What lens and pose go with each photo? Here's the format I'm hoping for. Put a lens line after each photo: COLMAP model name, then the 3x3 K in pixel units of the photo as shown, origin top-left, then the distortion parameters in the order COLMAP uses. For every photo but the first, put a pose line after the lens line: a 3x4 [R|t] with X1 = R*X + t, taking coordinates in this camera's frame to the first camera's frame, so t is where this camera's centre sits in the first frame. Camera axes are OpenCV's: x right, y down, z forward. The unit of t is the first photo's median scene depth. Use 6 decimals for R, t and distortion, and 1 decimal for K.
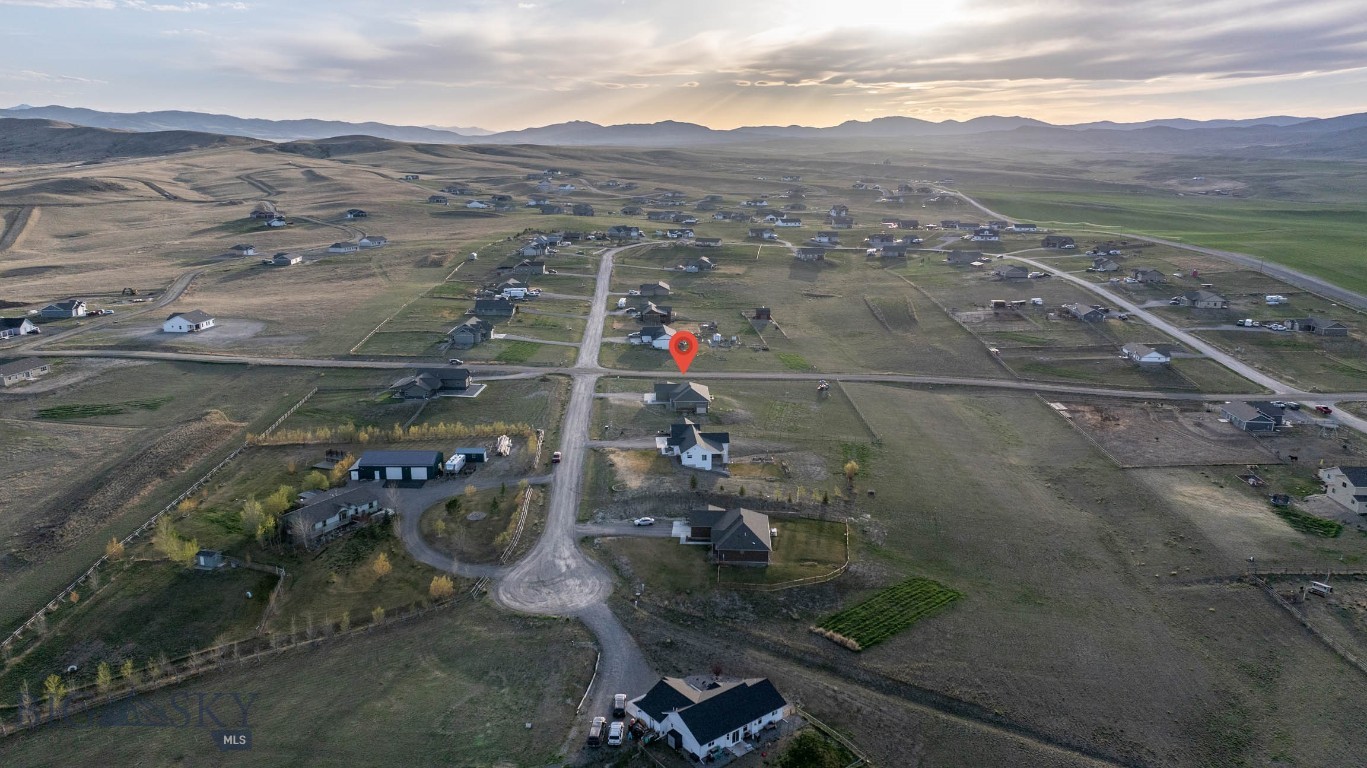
lens RADIAL K [[955.7, 0, 686.6], [0, 955.7, 380.8], [0, 0, 1]] dist [-0.020044, 0.007684]
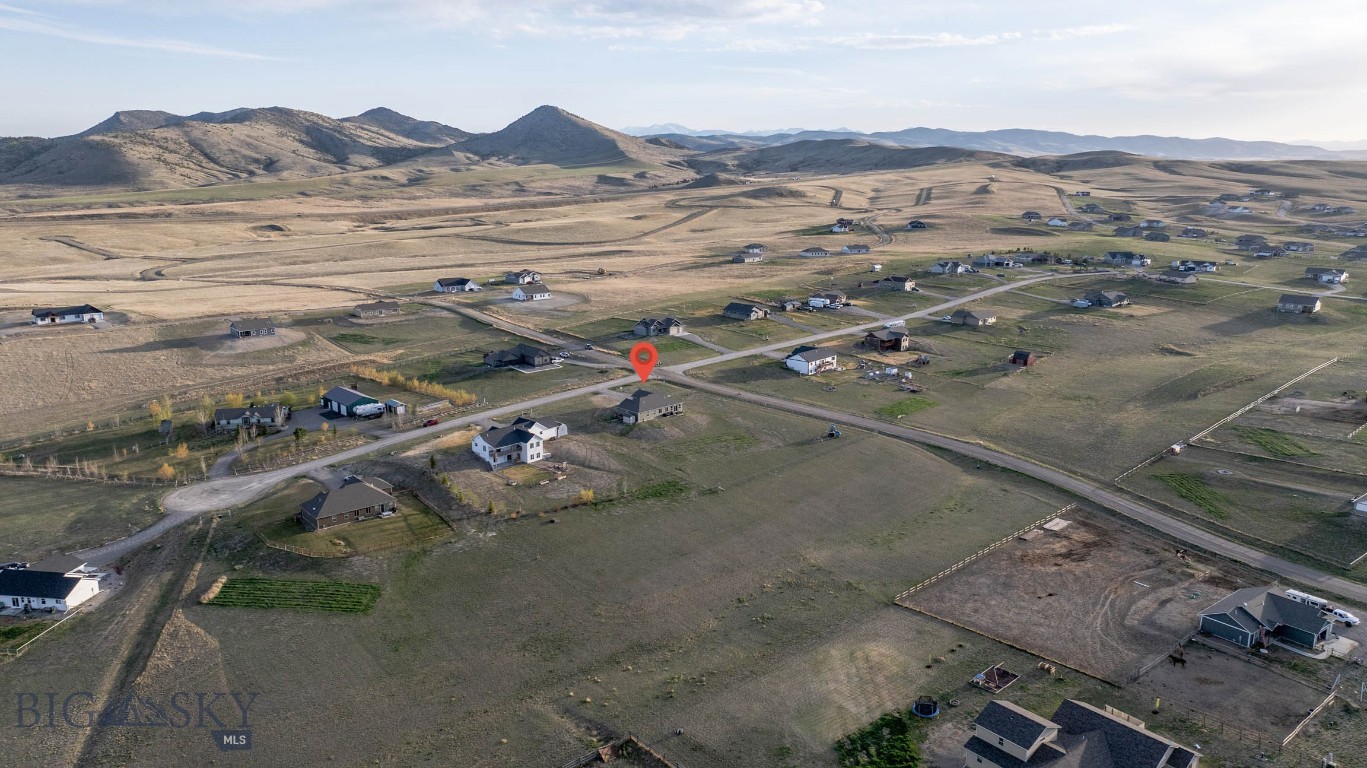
lens RADIAL K [[955.7, 0, 686.6], [0, 955.7, 380.8], [0, 0, 1]] dist [-0.020044, 0.007684]
pose [[0.684719, 0.162018, -0.710570, 0.138587], [-0.173622, 0.983169, 0.056868, -0.013863], [0.707824, 0.084432, 0.701325, 0.063861]]
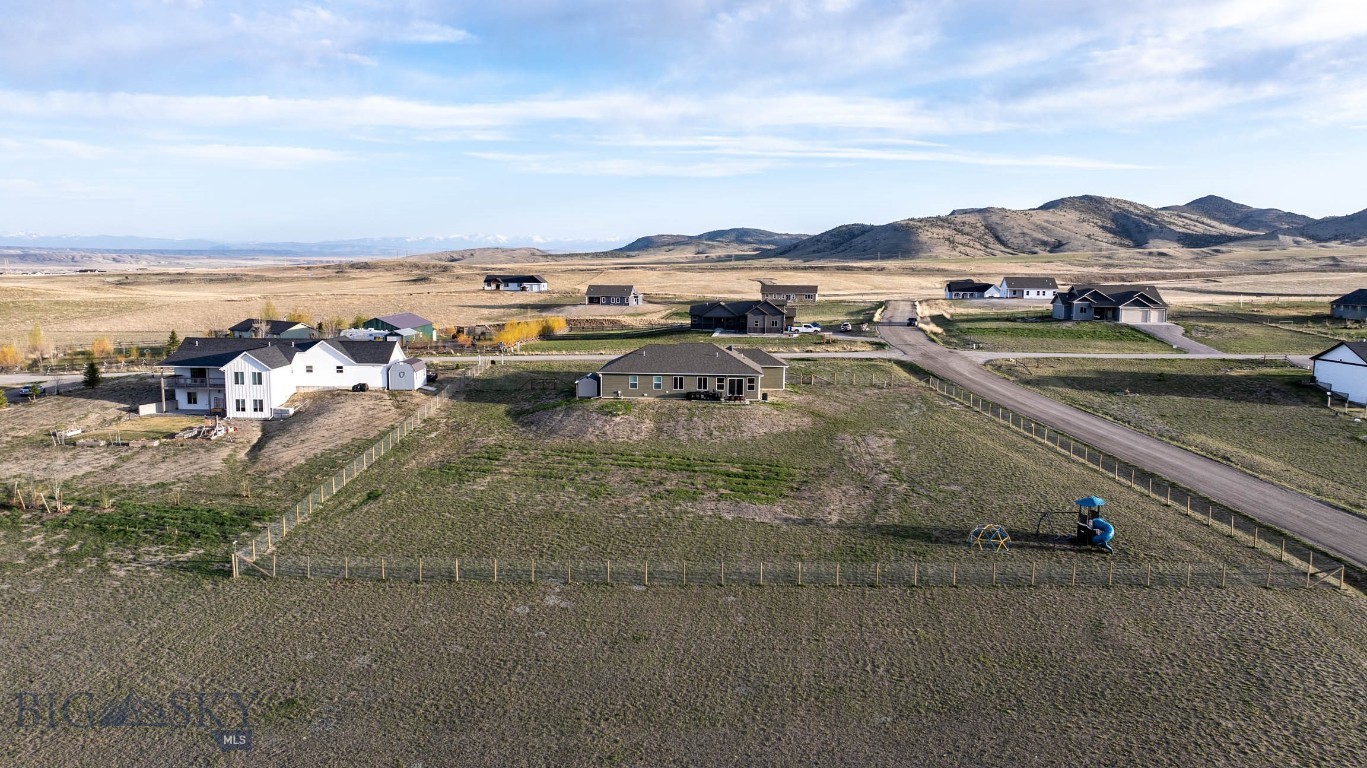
lens RADIAL K [[955.7, 0, 686.6], [0, 955.7, 380.8], [0, 0, 1]] dist [-0.020044, 0.007684]
pose [[-0.064944, 0.120449, -0.990593, 0.073883], [-0.242601, 0.961000, 0.132756, -0.006123], [0.967950, 0.248940, -0.033190, 0.192012]]
